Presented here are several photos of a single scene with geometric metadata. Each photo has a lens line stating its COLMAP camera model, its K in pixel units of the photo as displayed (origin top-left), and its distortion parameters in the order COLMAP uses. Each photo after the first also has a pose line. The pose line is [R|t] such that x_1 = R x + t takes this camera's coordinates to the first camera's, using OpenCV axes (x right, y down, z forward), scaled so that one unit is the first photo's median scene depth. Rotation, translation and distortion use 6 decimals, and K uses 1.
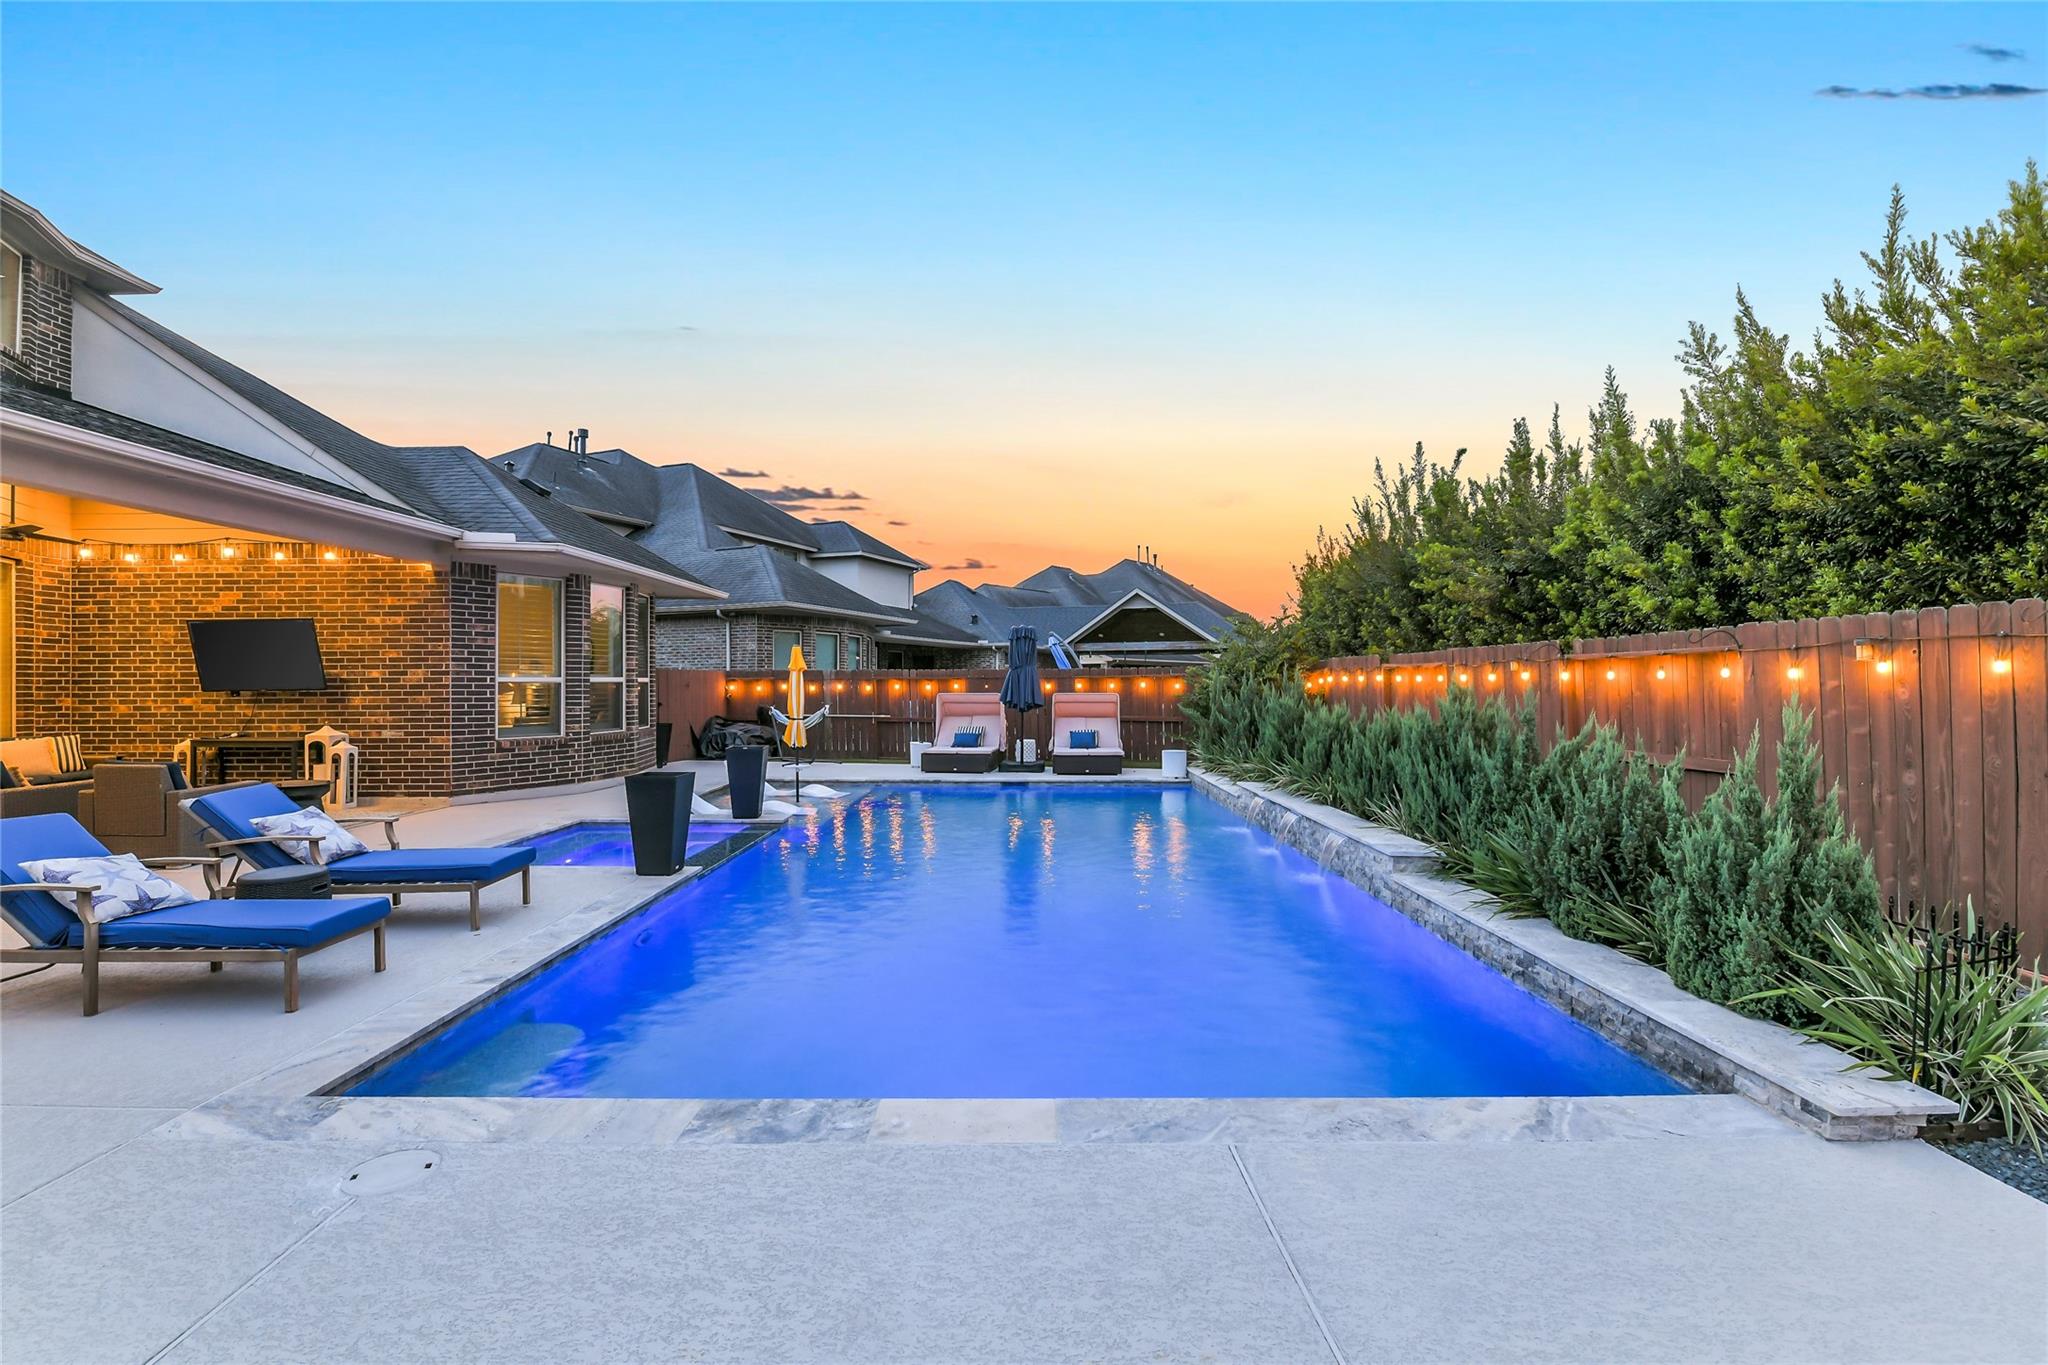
lens RADIAL K [[888.4, 0, 1026.2], [0, 888.4, 677.0], [0, 0, 1]] dist [-0.011947, -0.000594]
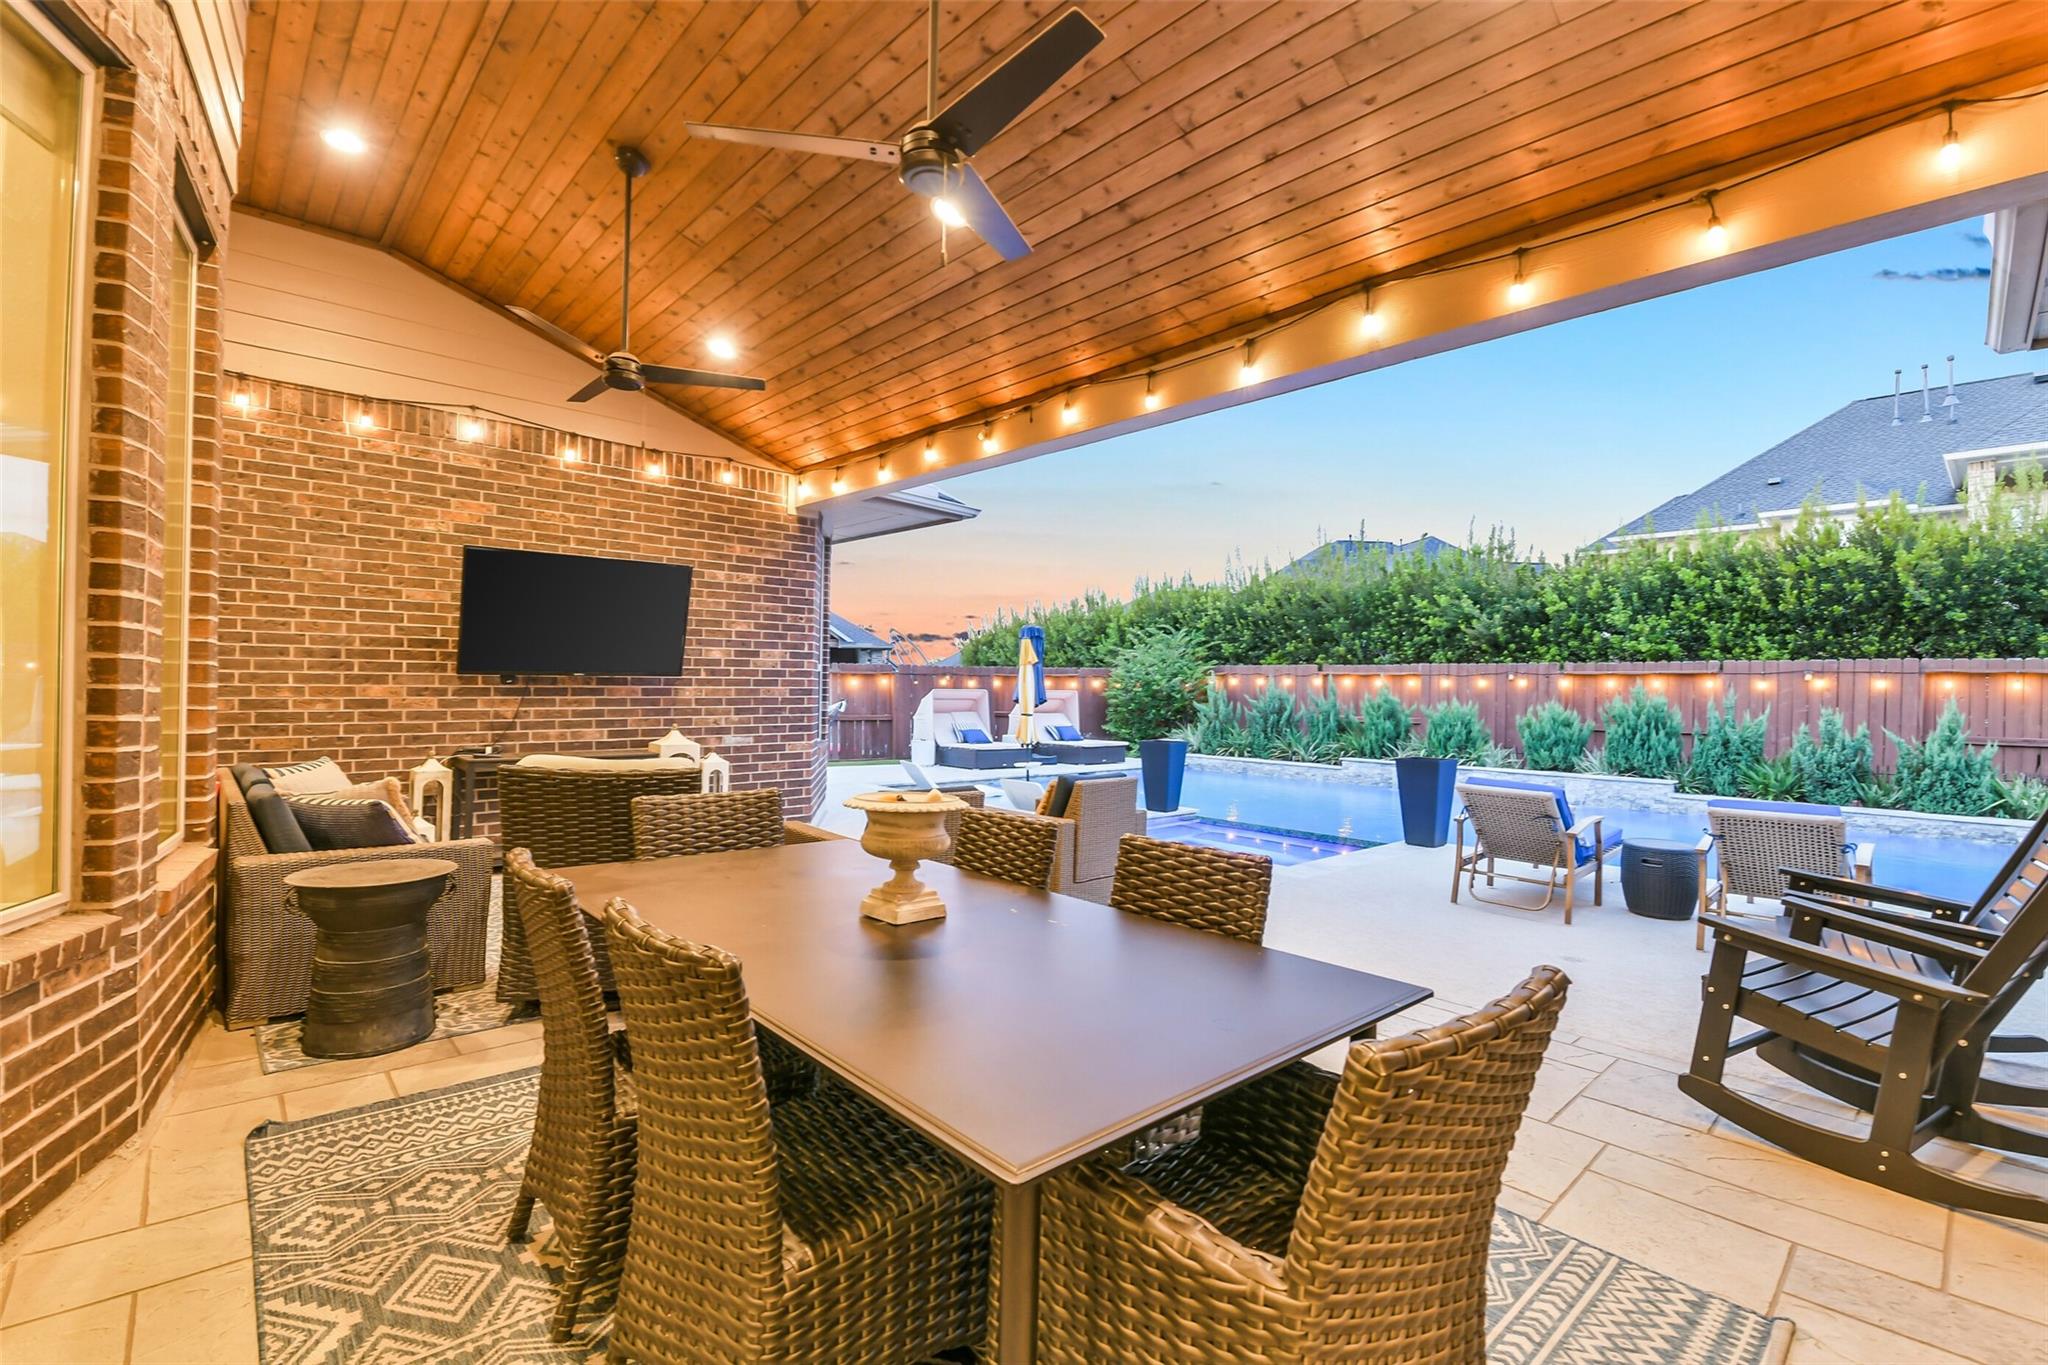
lens RADIAL K [[888.4, 0, 1019.0], [0, 888.4, 684.5], [0, 0, 1]] dist [-0.011947, -0.000594]
pose [[0.739784, 0.014157, 0.672695, -1.027681], [-0.019942, 0.999801, 0.000890, 0.015361], [-0.672549, -0.014073, 0.739919, 0.331275]]
